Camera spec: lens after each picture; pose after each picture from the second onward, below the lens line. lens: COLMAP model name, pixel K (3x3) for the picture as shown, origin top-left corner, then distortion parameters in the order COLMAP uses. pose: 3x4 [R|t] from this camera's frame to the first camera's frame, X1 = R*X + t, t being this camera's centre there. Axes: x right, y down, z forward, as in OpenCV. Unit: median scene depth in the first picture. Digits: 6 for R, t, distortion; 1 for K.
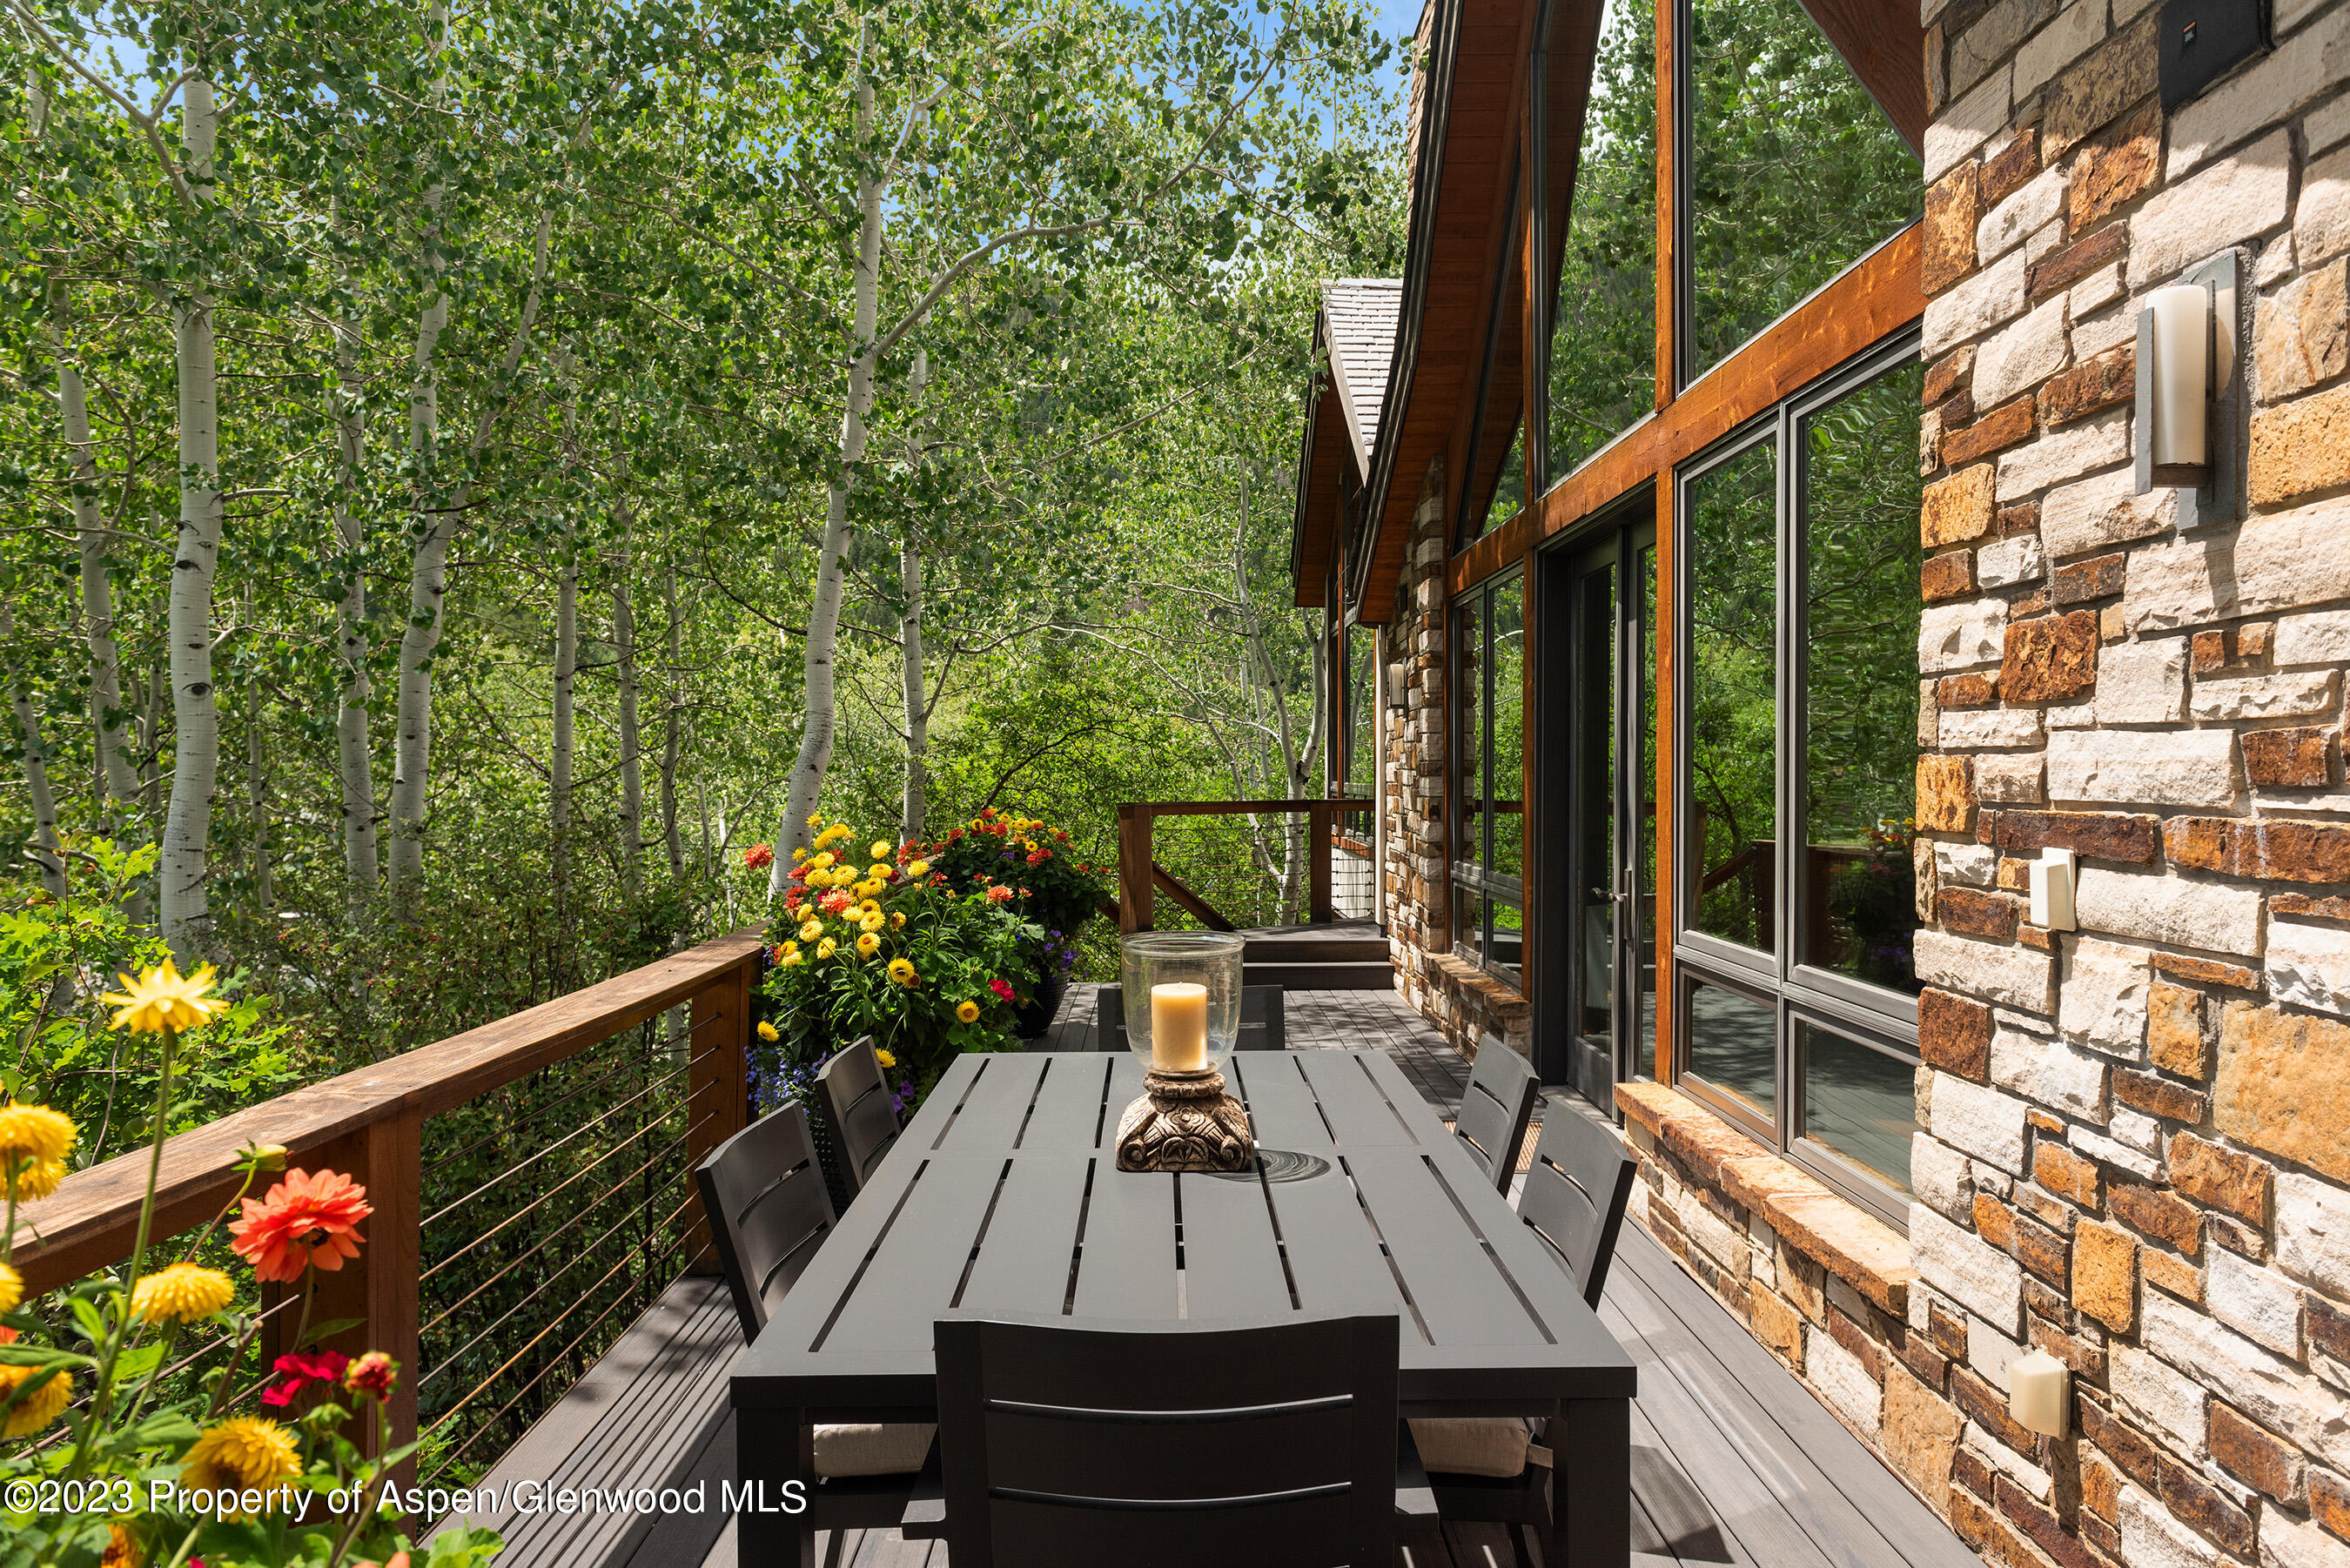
lens RADIAL K [[1588.0, 0, 1183.3], [0, 1588.0, 782.1], [0, 0, 1]] dist [-0.019409, -0.003782]
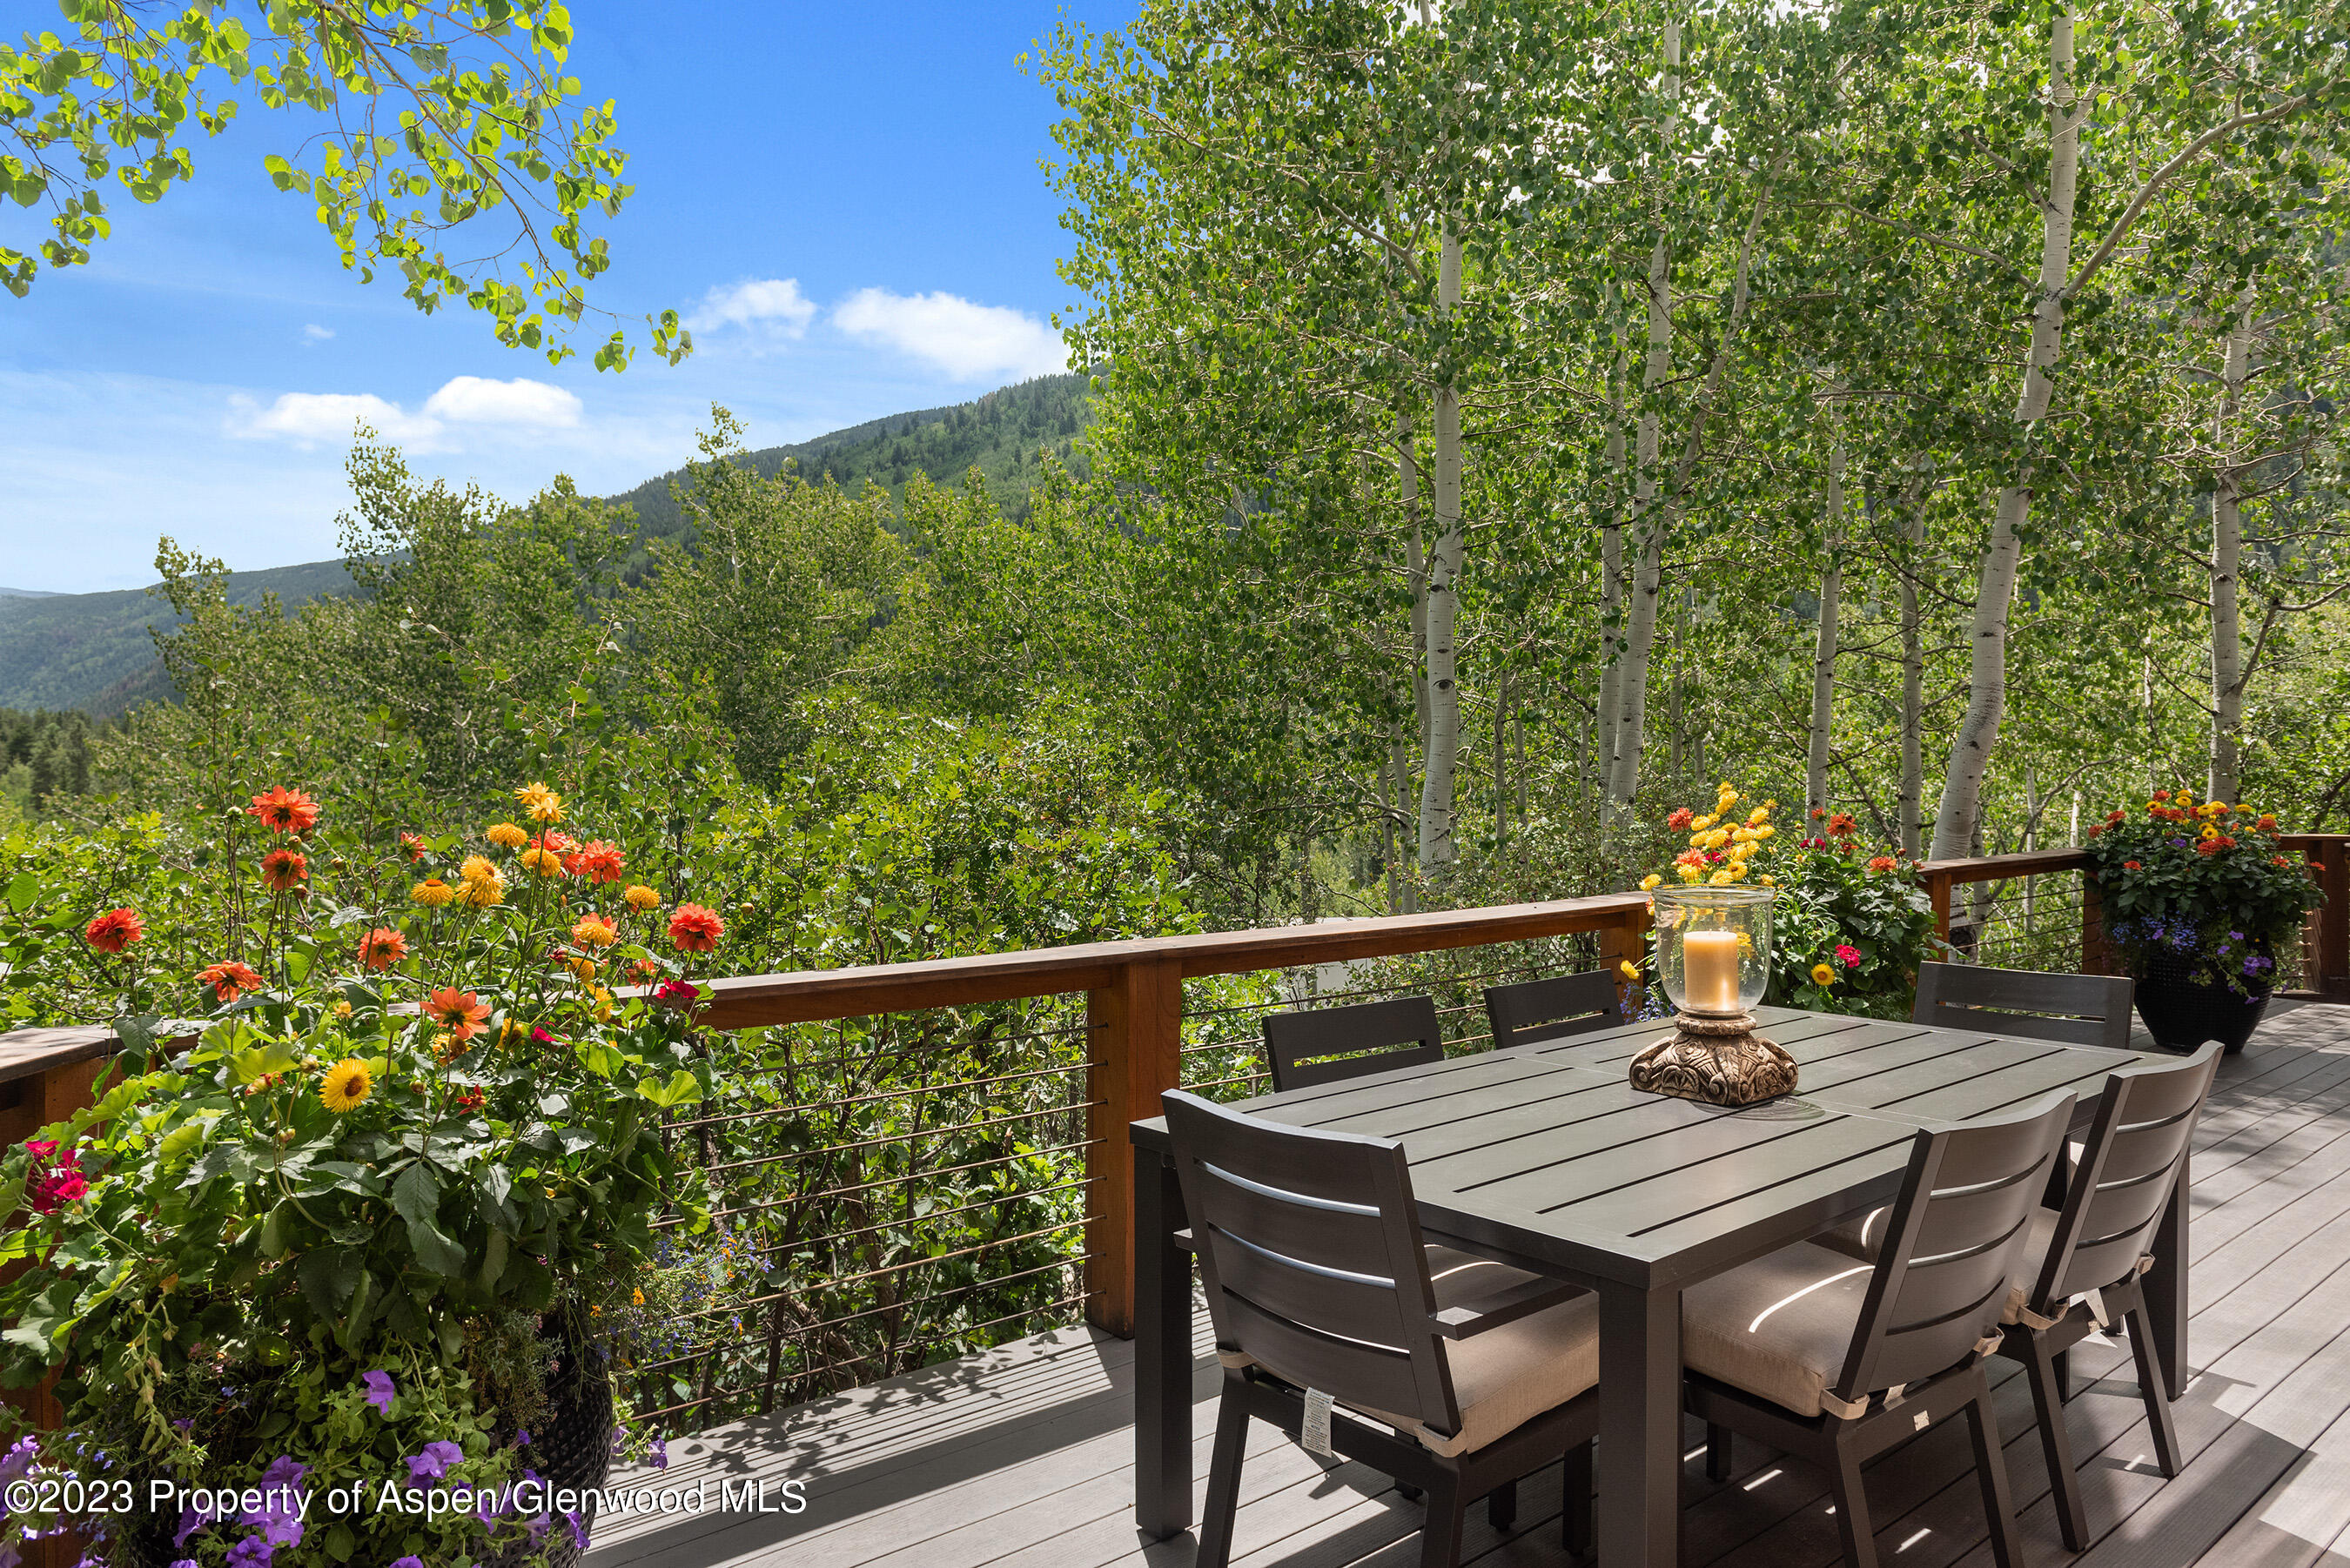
lens RADIAL K [[1588.0, 0, 1174.2], [0, 1588.0, 773.9], [0, 0, 1]] dist [-0.019409, -0.003782]
pose [[0.635705, 0.009833, -0.771870, 0.622223], [-0.005926, 0.999952, 0.007858, 0.012931], [0.771910, -0.000421, 0.635732, 0.025009]]
